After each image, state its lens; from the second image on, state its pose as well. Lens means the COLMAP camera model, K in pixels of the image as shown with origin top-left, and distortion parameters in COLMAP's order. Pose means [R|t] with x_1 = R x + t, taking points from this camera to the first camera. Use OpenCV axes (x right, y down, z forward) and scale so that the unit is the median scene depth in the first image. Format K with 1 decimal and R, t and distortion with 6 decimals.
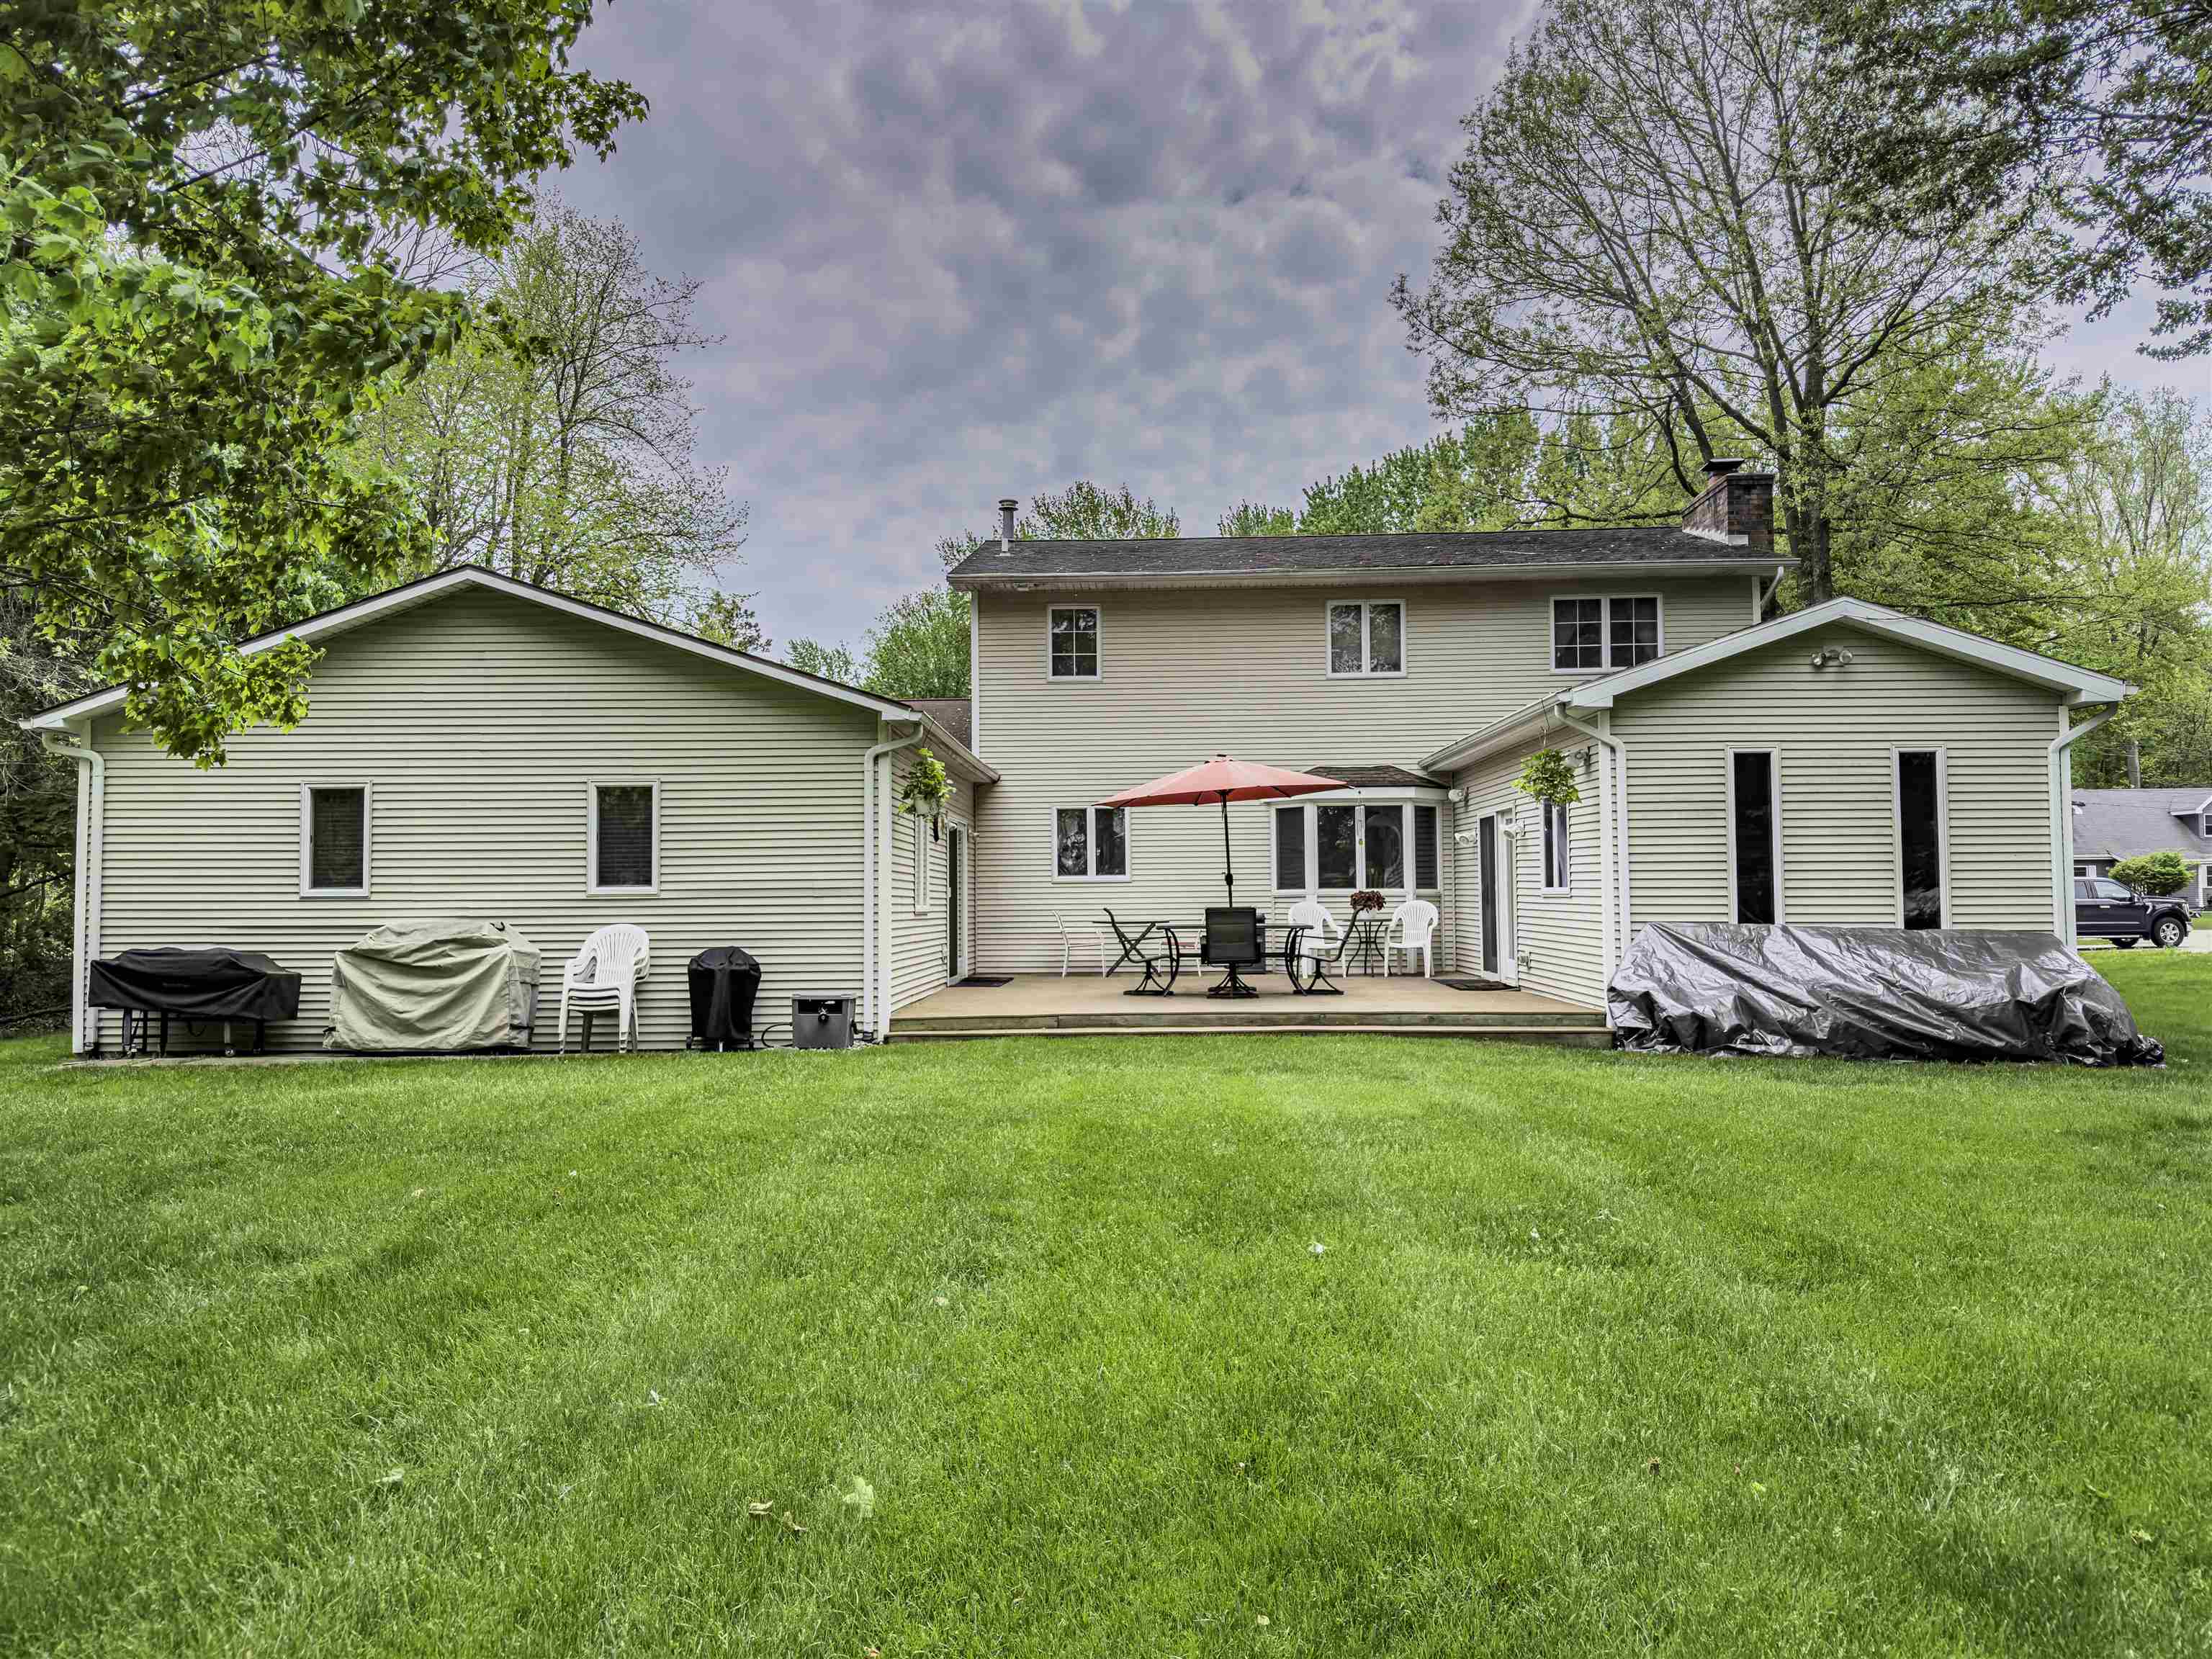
lens RADIAL K [[1515.2, 0, 1116.1], [0, 1515.2, 829.3], [0, 0, 1]] dist [0.098356, -0.138428]
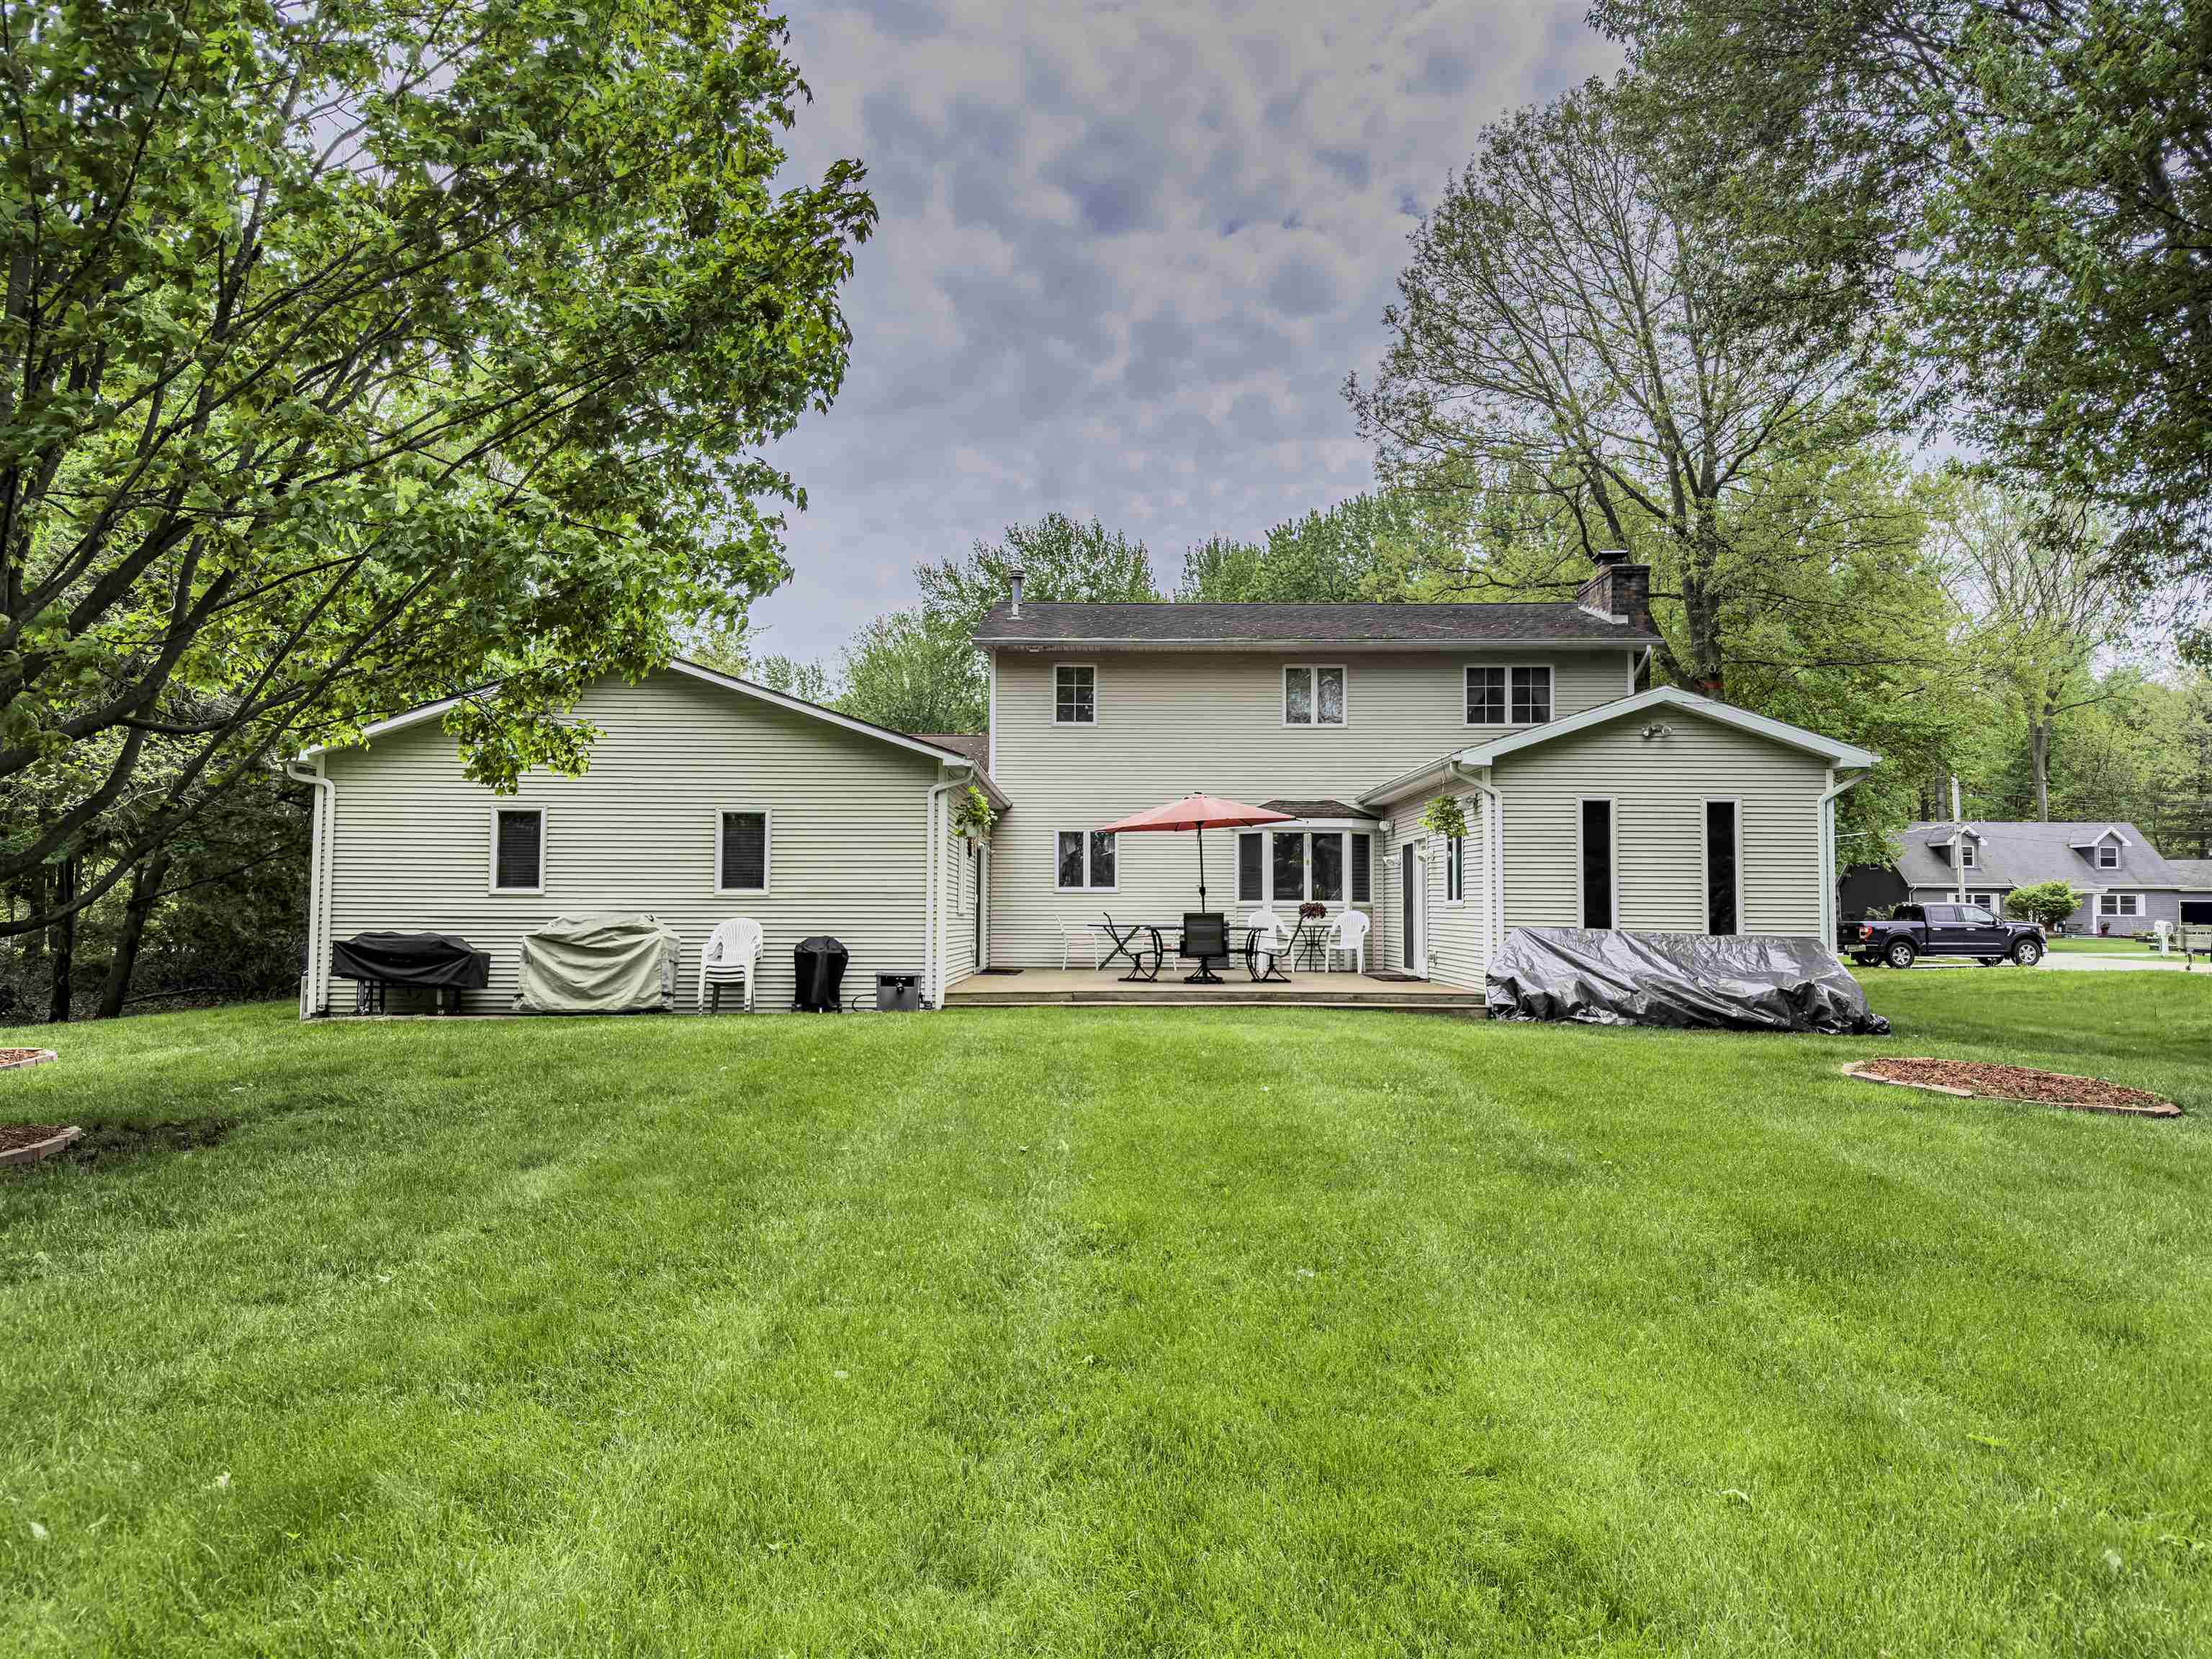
lens RADIAL K [[1507.8, 0, 1114.9], [0, 1507.8, 830.3], [0, 0, 1]] dist [0.128349, -0.215675]
pose [[0.999561, 0.014773, 0.025681, -0.032934], [-0.014519, 0.999844, -0.010048, -0.004079], [-0.025825, 0.009671, 0.999620, -0.270011]]
